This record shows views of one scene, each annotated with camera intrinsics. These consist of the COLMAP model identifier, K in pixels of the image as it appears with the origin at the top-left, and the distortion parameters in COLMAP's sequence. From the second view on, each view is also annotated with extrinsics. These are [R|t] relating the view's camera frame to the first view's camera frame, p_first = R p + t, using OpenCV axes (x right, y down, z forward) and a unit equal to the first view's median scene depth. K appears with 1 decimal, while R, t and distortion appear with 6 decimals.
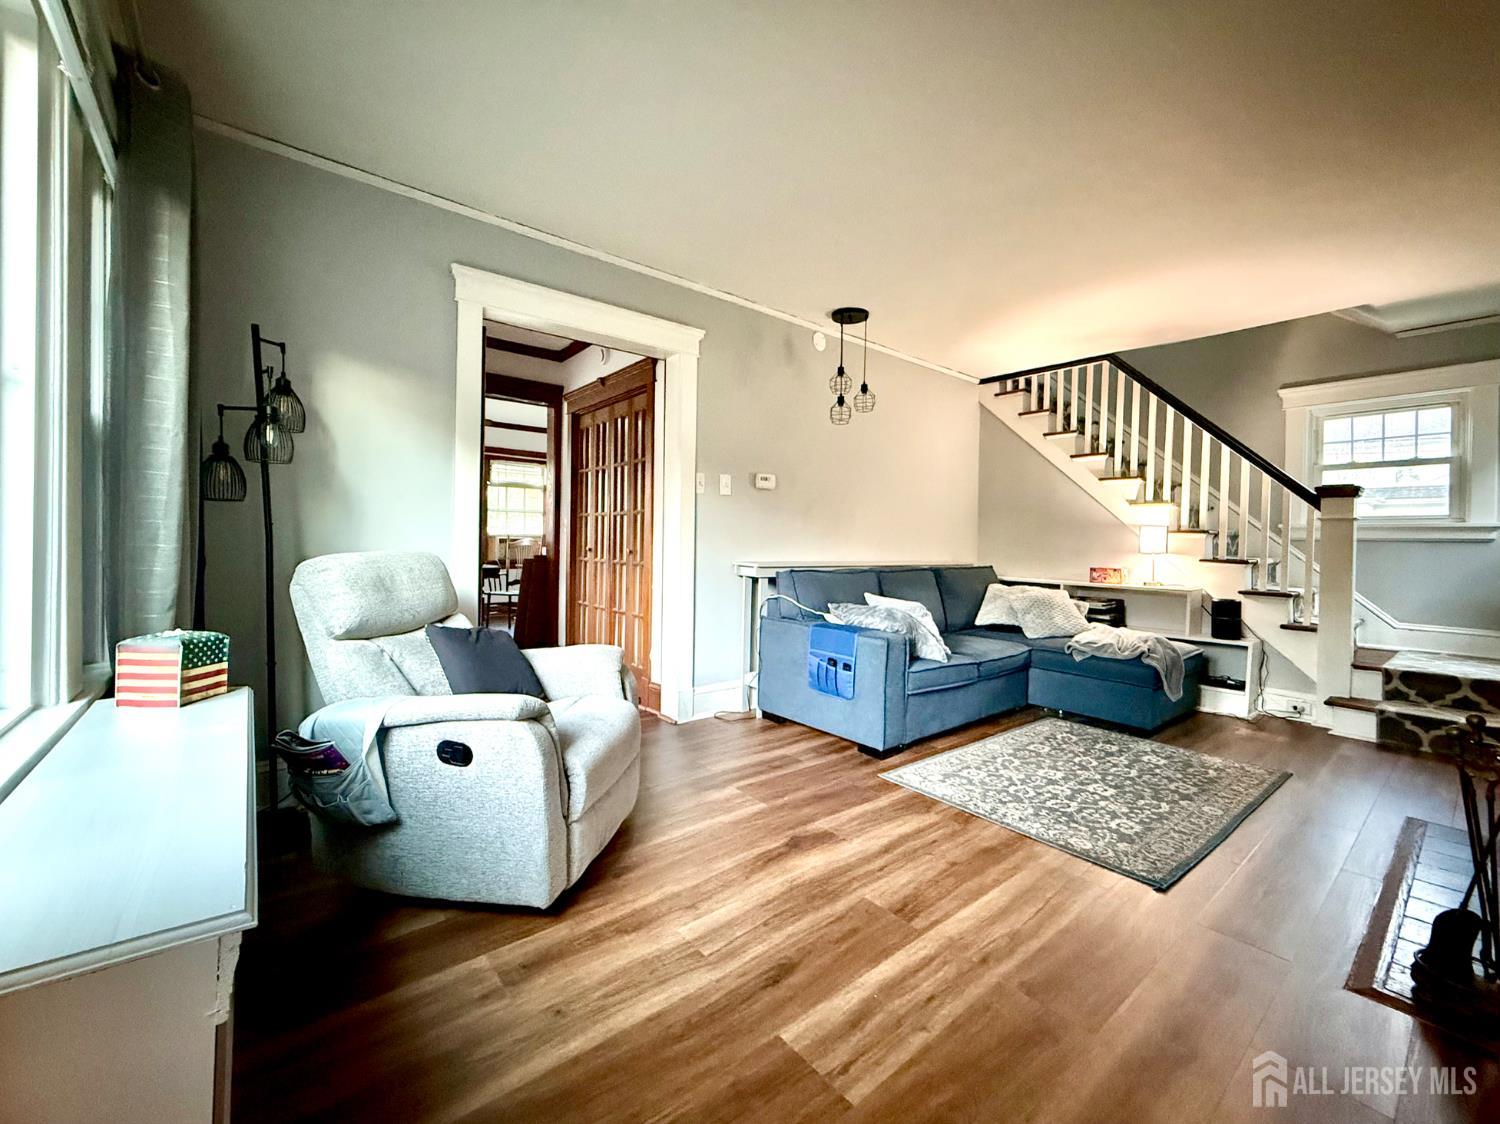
lens RADIAL K [[602.8, 0, 741.6], [0, 602.8, 554.8], [0, 0, 1]] dist [-0.004401, 0.000648]
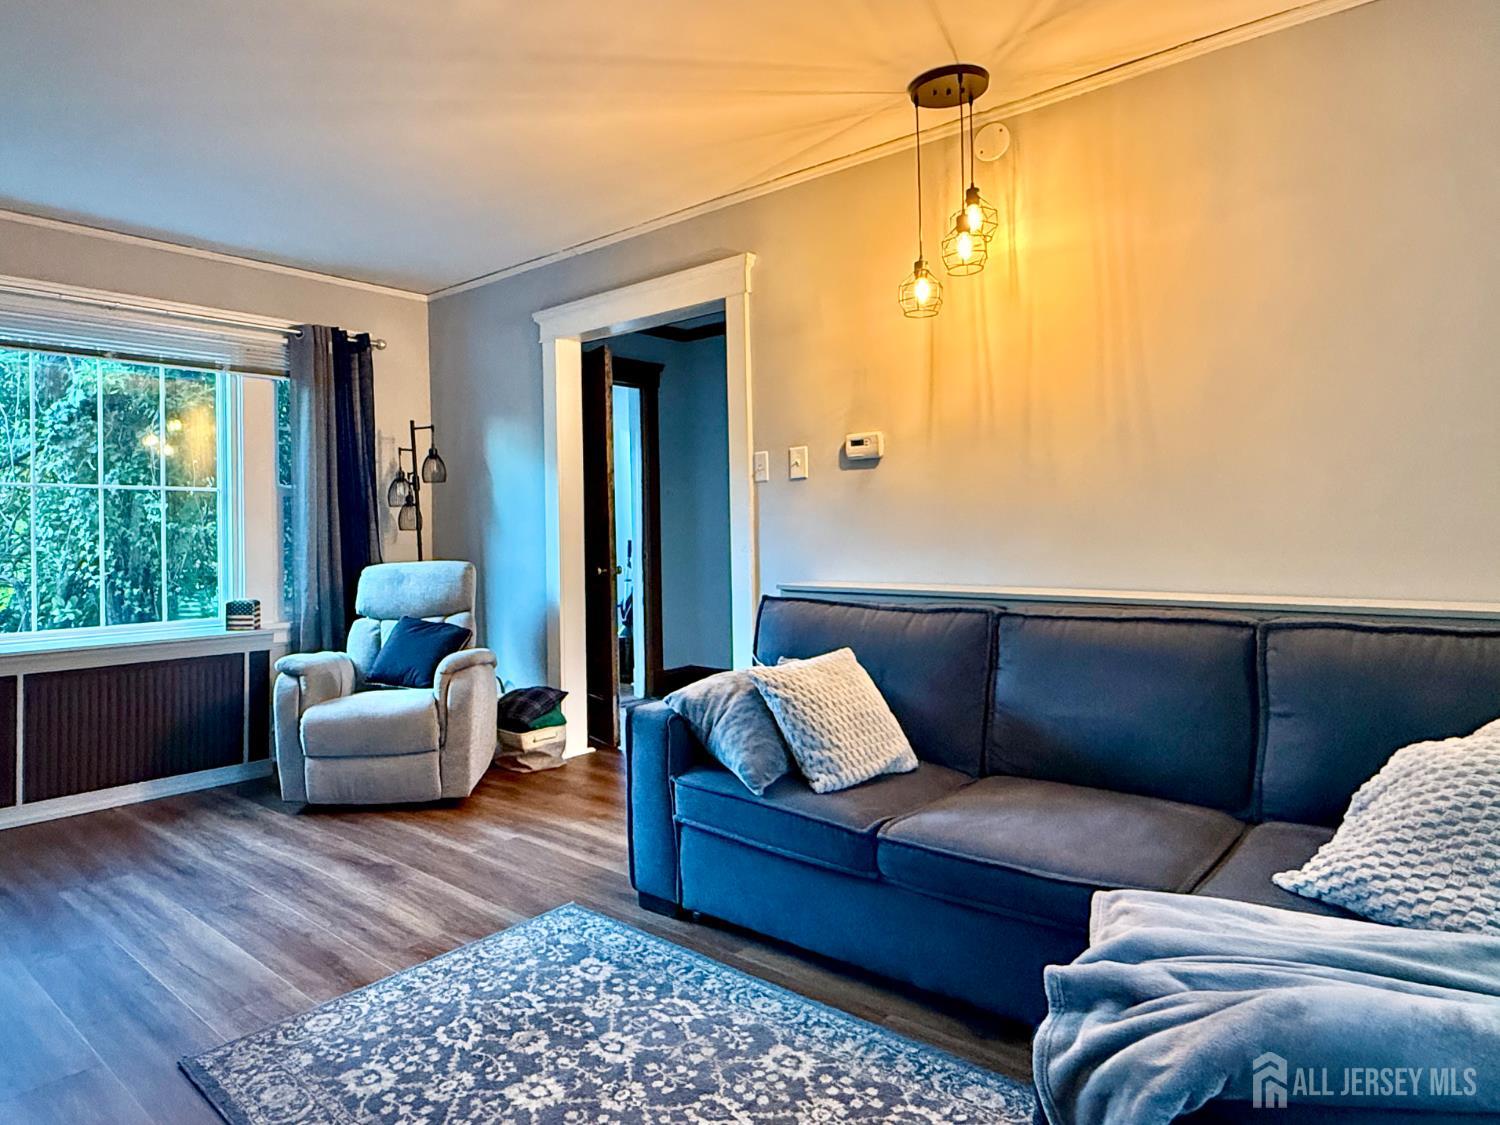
lens RADIAL K [[924.1, 0, 672.3], [0, 924.1, 529.6], [0, 0, 1]] dist [0.002086, -0.000904]
pose [[0.159158, -0.025937, -0.986912, 1.305145], [-0.006994, 0.999600, -0.027398, -0.019438], [0.987228, 0.011263, 0.158913, 0.974215]]
